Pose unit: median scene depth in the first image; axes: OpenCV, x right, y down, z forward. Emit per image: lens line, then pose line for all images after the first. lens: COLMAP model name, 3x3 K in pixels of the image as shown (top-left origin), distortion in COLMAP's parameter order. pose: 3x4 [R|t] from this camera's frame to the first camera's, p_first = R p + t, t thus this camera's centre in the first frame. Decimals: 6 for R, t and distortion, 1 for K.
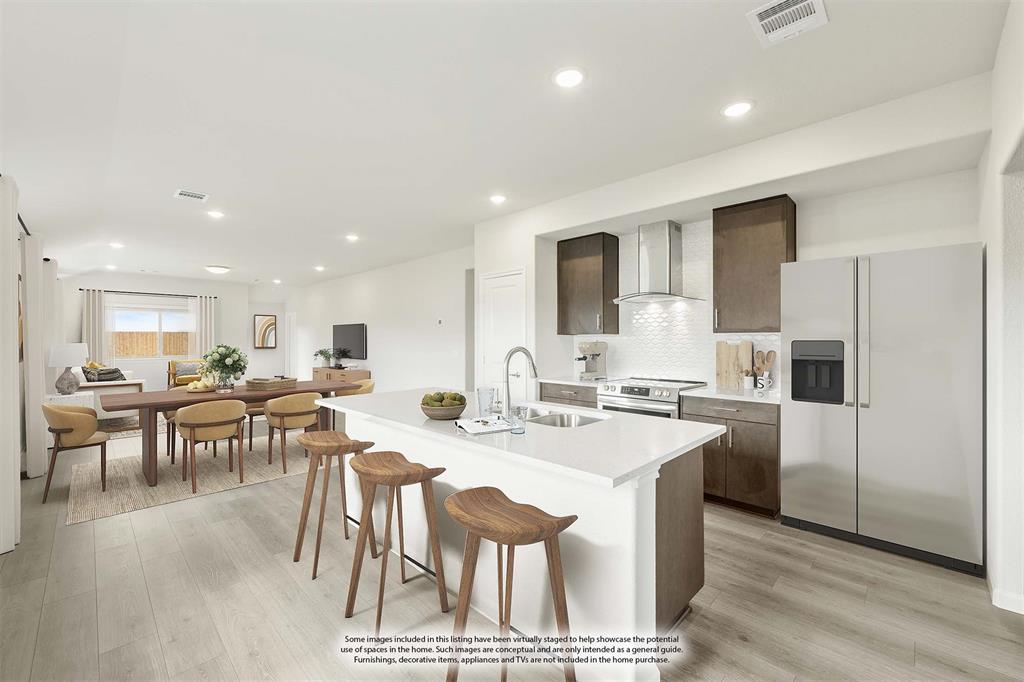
lens RADIAL K [[412.6, 0, 511.1], [0, 412.6, 334.5], [0, 0, 1]] dist [-0.001832, -0.000370]
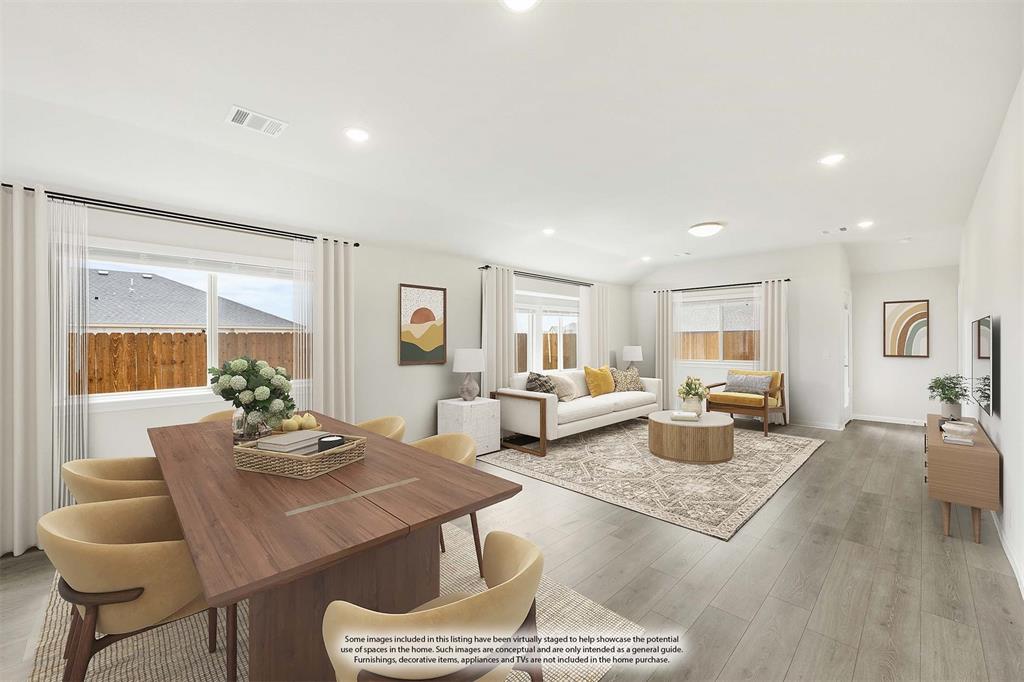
lens RADIAL K [[412.6, 0, 511.5], [0, 412.6, 344.7], [0, 0, 1]] dist [-0.001832, -0.000370]
pose [[-0.013052, 0.001062, -0.999914, -0.135364], [-0.002921, 0.999995, 0.001101, 0.033182], [0.999911, 0.002935, -0.013049, 1.362374]]
